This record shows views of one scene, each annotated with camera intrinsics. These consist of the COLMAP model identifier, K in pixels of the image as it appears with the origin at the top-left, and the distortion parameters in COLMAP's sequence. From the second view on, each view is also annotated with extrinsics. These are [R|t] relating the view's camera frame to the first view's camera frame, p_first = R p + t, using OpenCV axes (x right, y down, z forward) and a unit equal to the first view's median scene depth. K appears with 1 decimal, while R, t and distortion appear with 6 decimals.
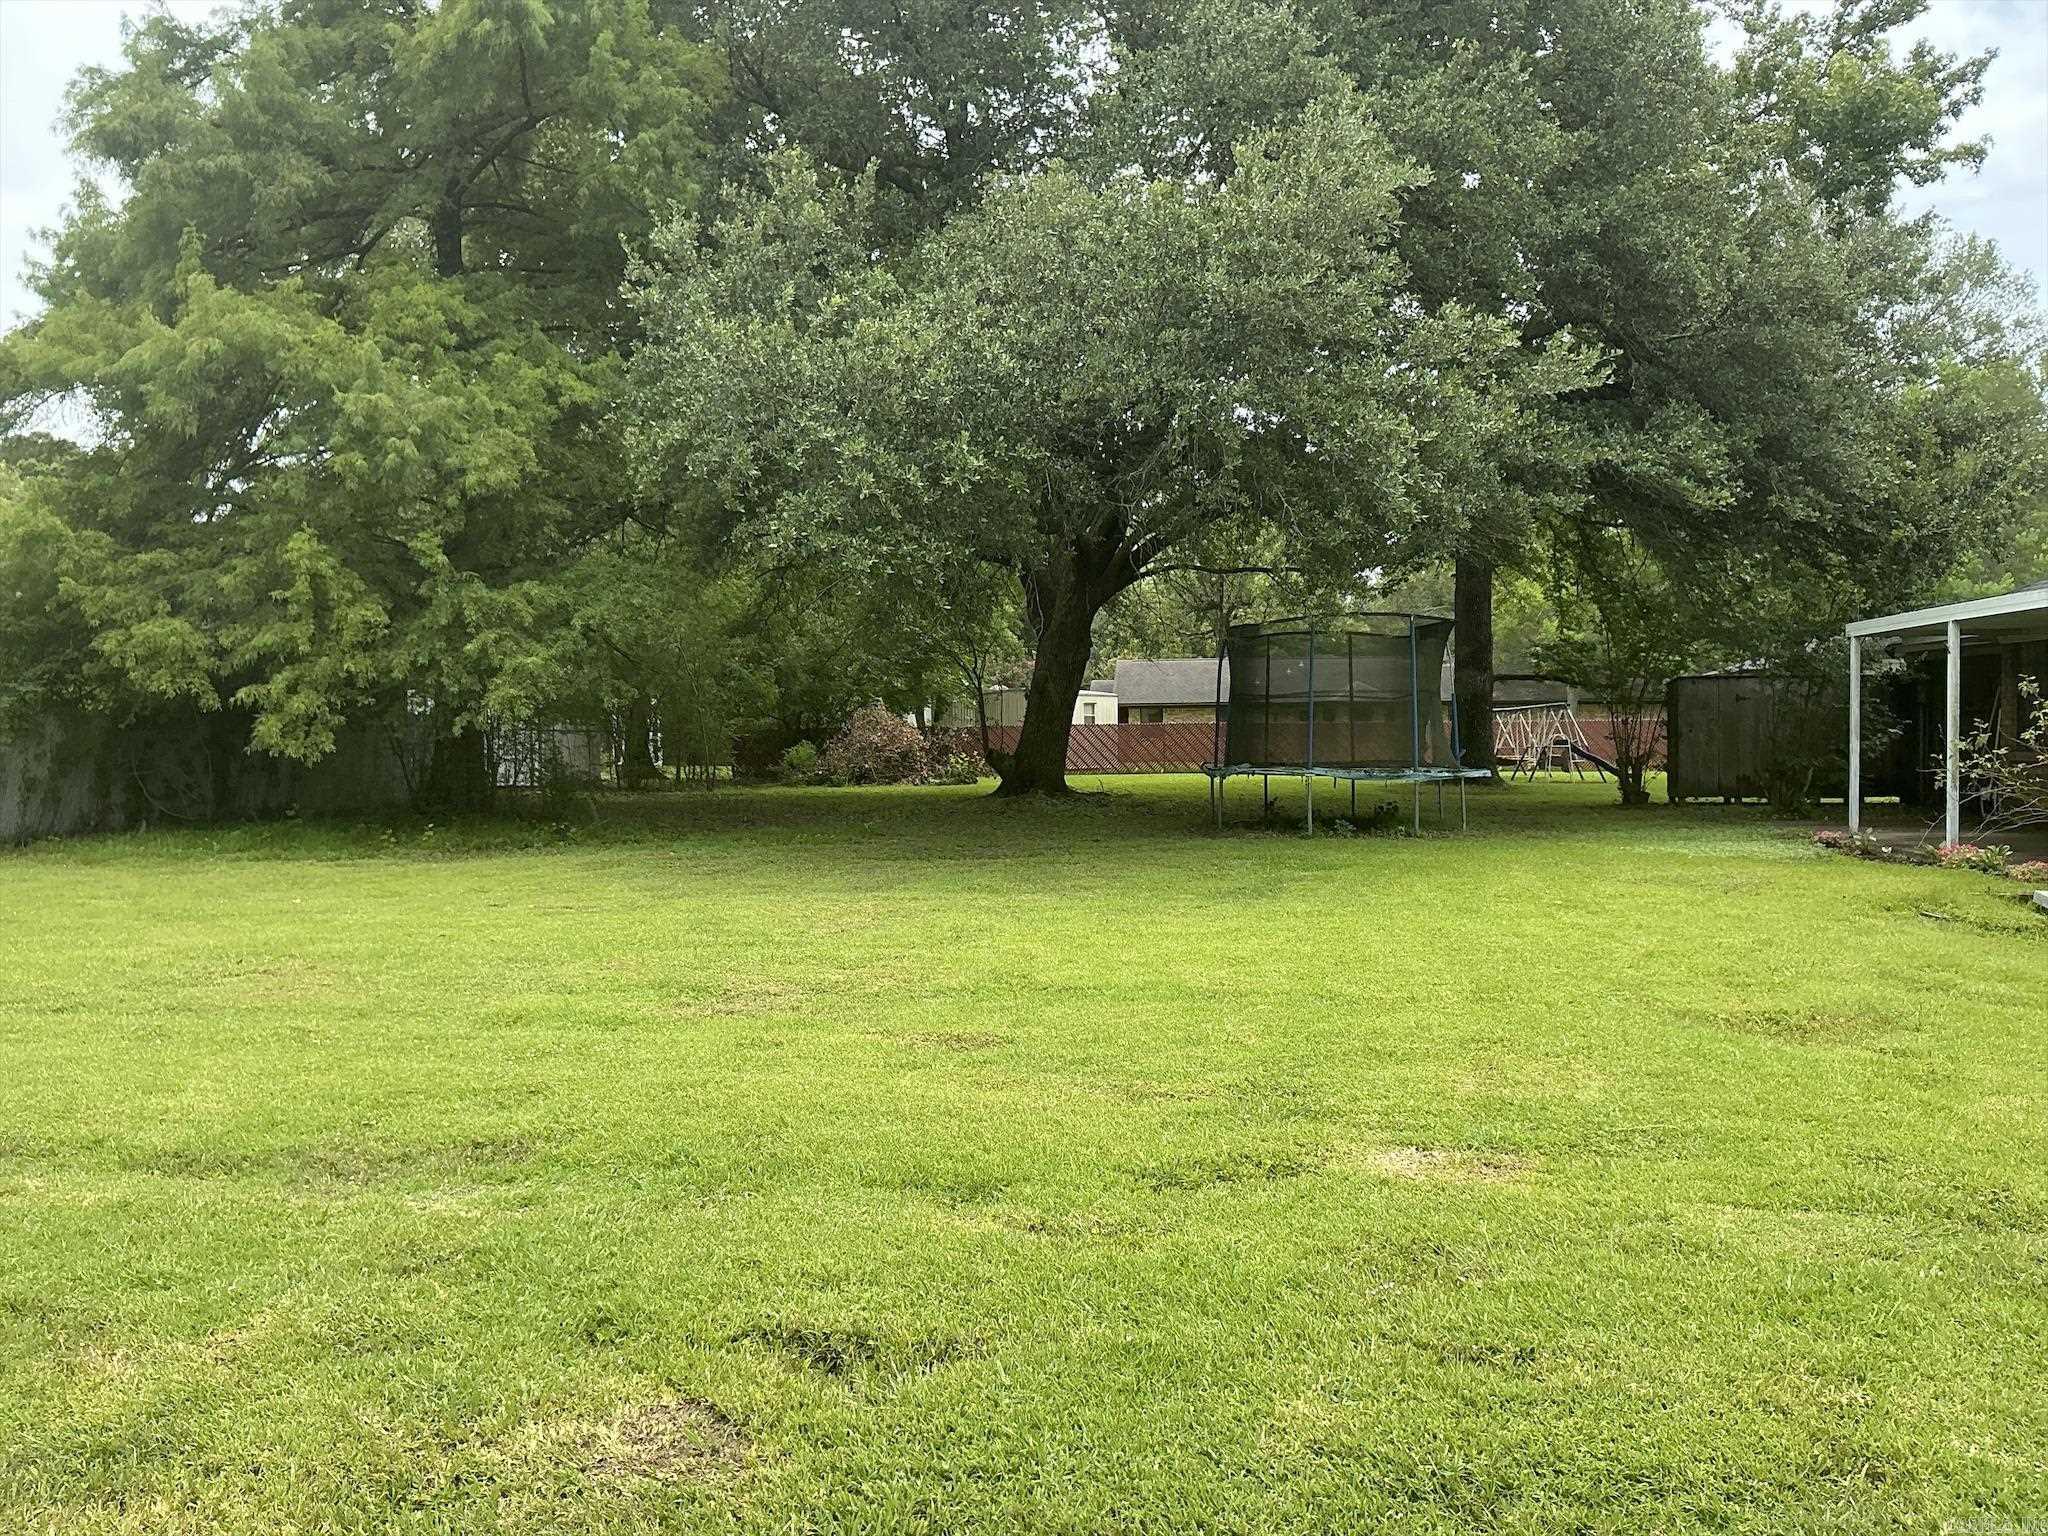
lens RADIAL K [[1703.3, 0, 1028.1], [0, 1703.3, 761.0], [0, 0, 1]] dist [0.171780, -0.377466]
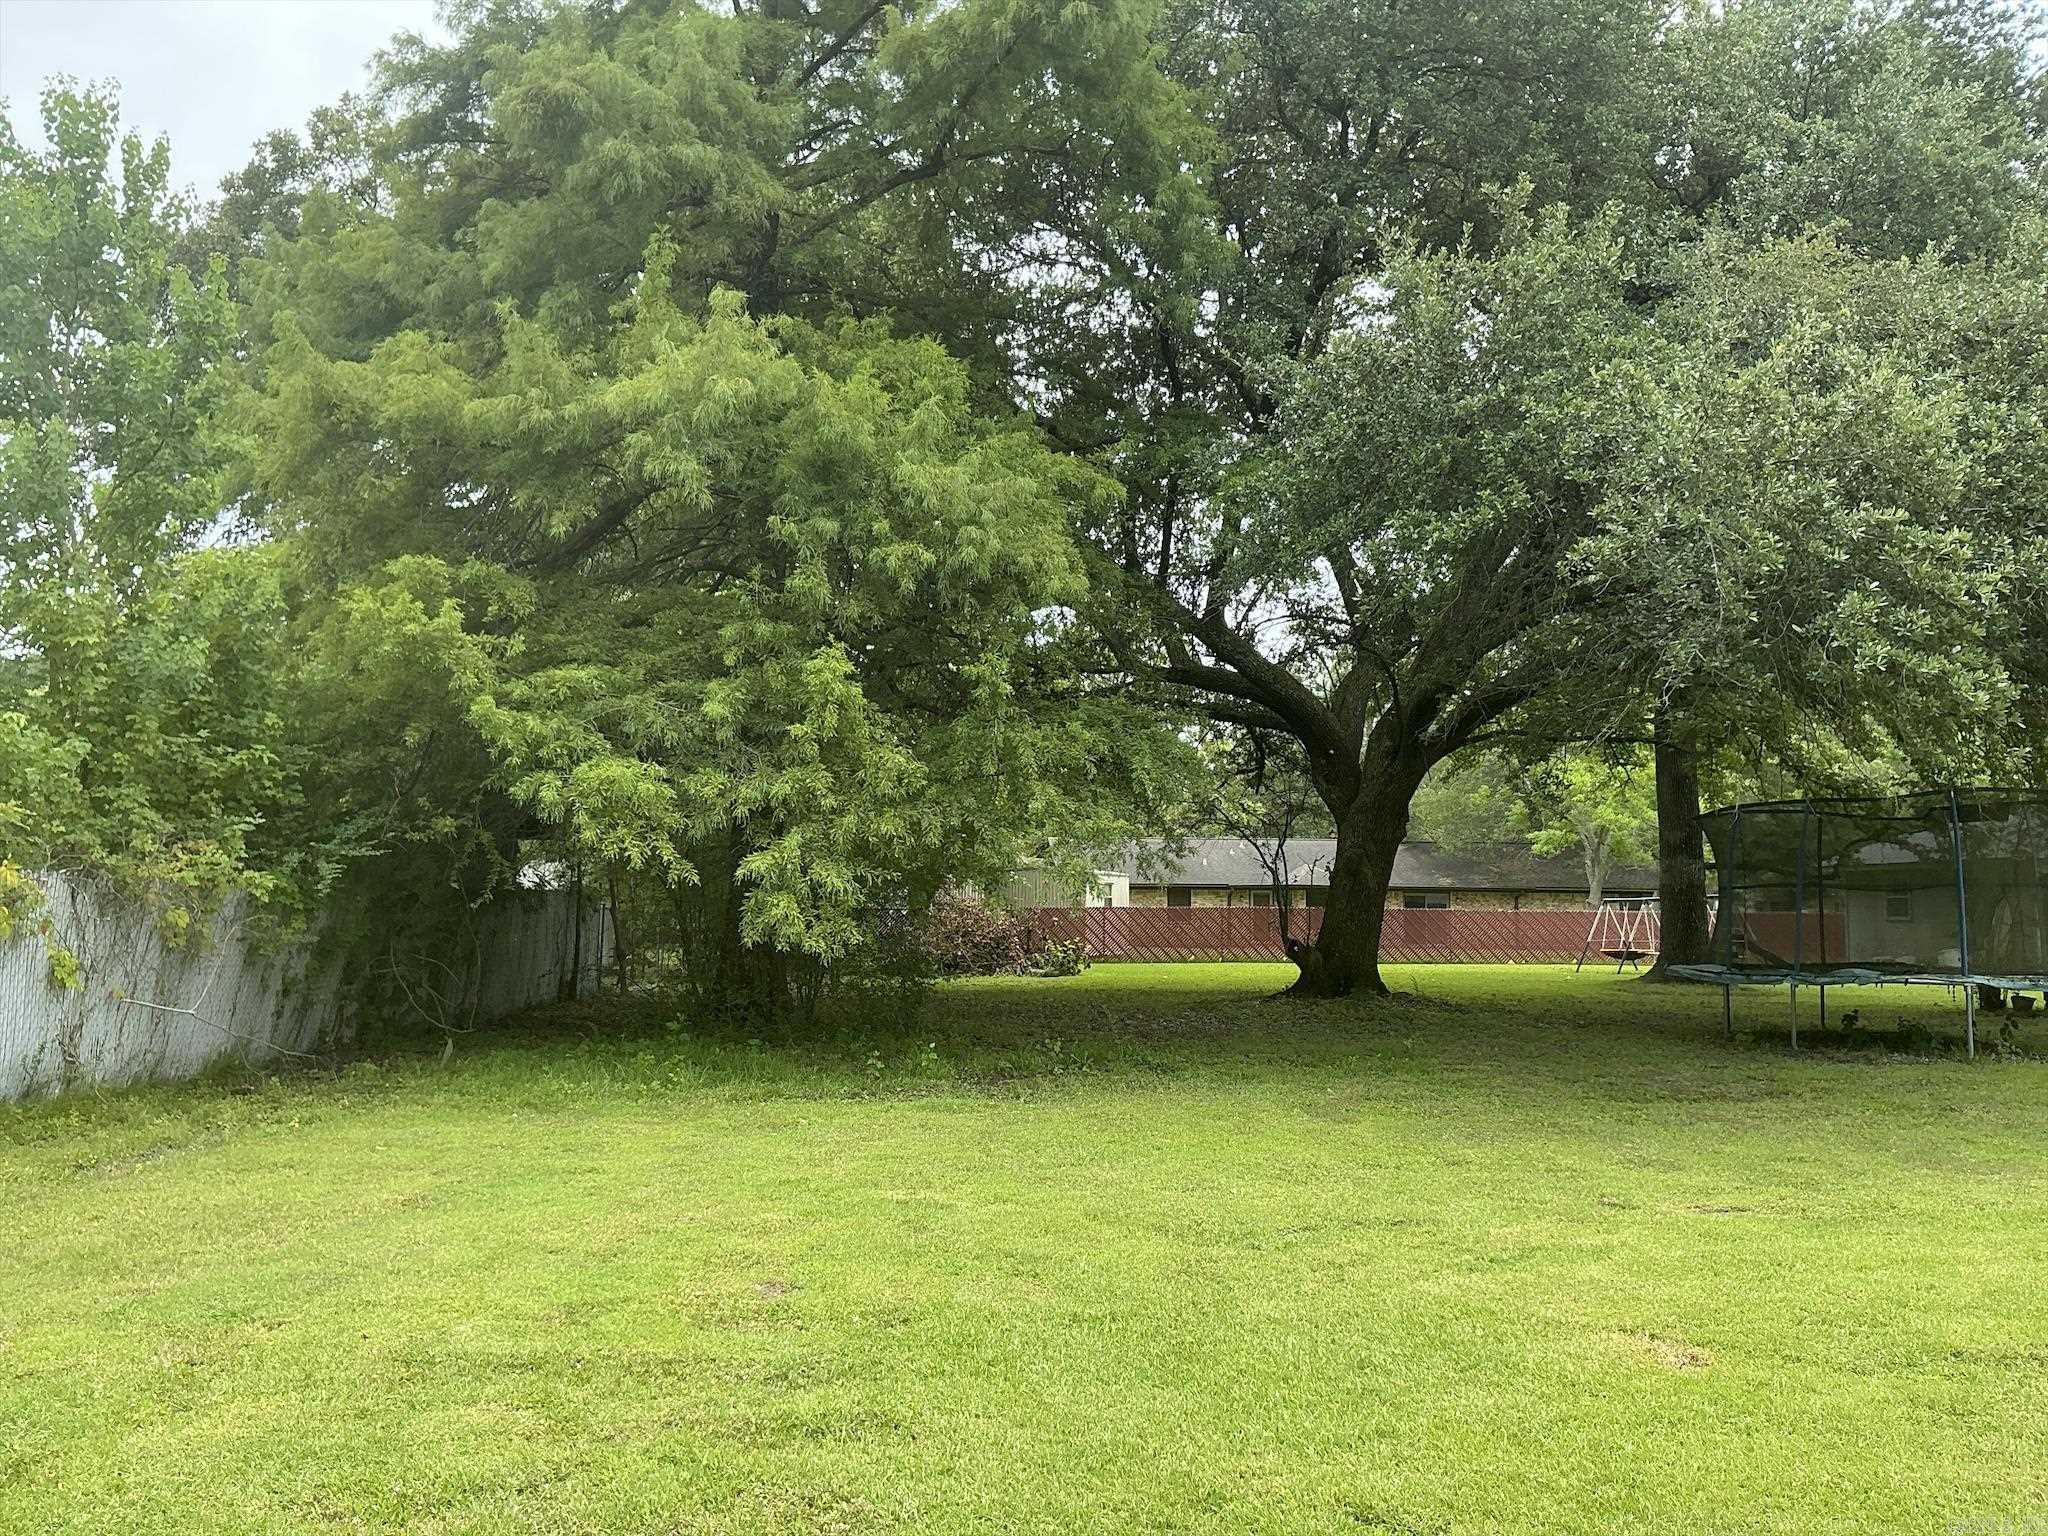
lens RADIAL K [[1703.3, 0, 1028.1], [0, 1703.3, 761.0], [0, 0, 1]] dist [0.171780, -0.377466]
pose [[0.981508, 0.023775, 0.189938, -0.461187], [-0.003603, 0.994376, -0.105847, -0.005675], [-0.191387, 0.103206, 0.976074, 0.266555]]
